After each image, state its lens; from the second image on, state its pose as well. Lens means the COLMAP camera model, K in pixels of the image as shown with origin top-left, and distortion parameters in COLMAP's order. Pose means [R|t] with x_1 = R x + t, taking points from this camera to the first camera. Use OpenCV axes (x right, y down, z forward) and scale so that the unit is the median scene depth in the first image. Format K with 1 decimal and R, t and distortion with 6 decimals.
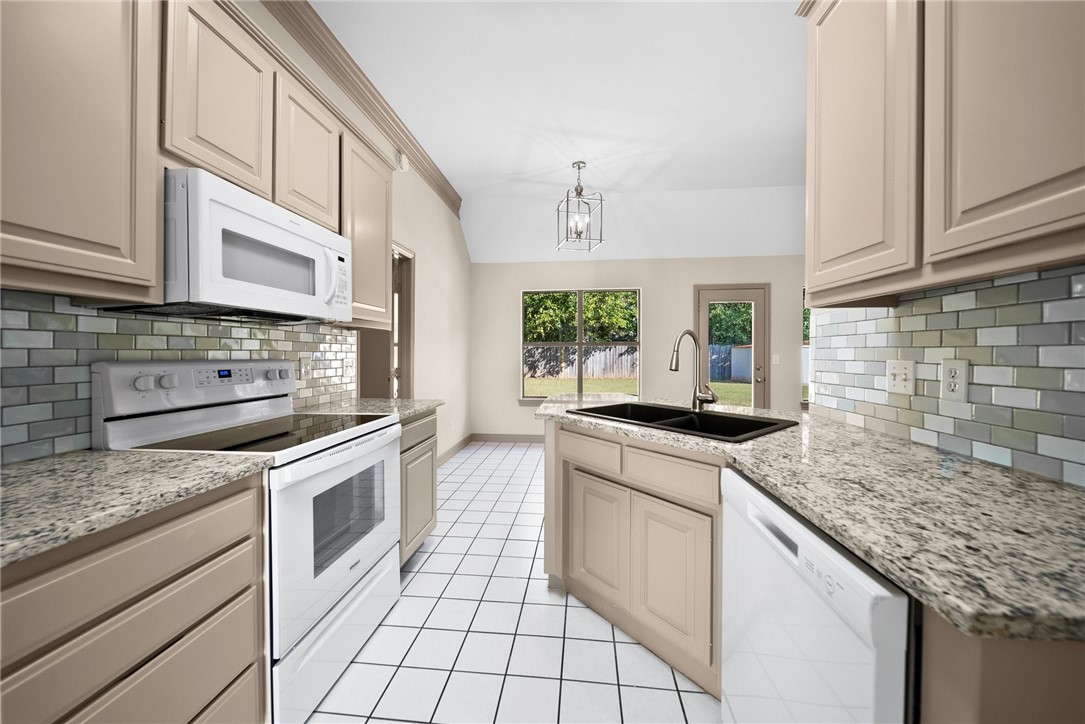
lens RADIAL K [[386.2, 0, 544.4], [0, 386.2, 356.0], [0, 0, 1]] dist [-0.001483, -0.000825]
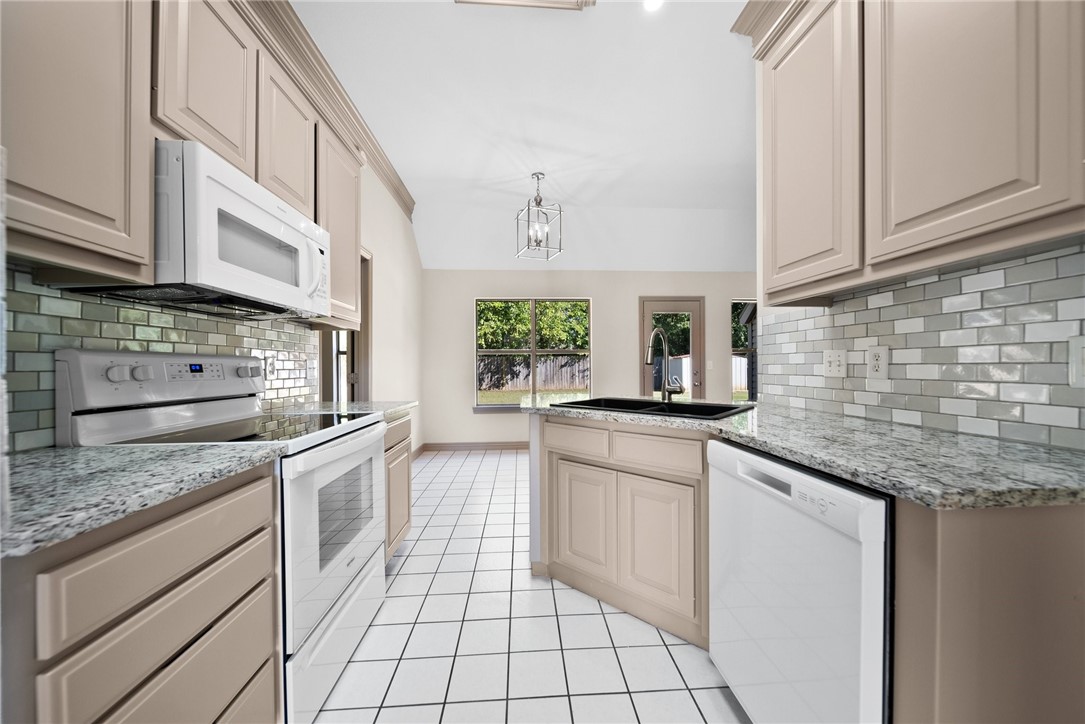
lens RADIAL K [[386.2, 0, 545.8], [0, 386.2, 367.0], [0, 0, 1]] dist [-0.001483, -0.000825]
pose [[0.986297, -0.007176, 0.164823, -0.183011], [0.008156, 0.999953, -0.005266, 0.063977], [-0.164778, 0.006538, 0.986309, -0.056414]]
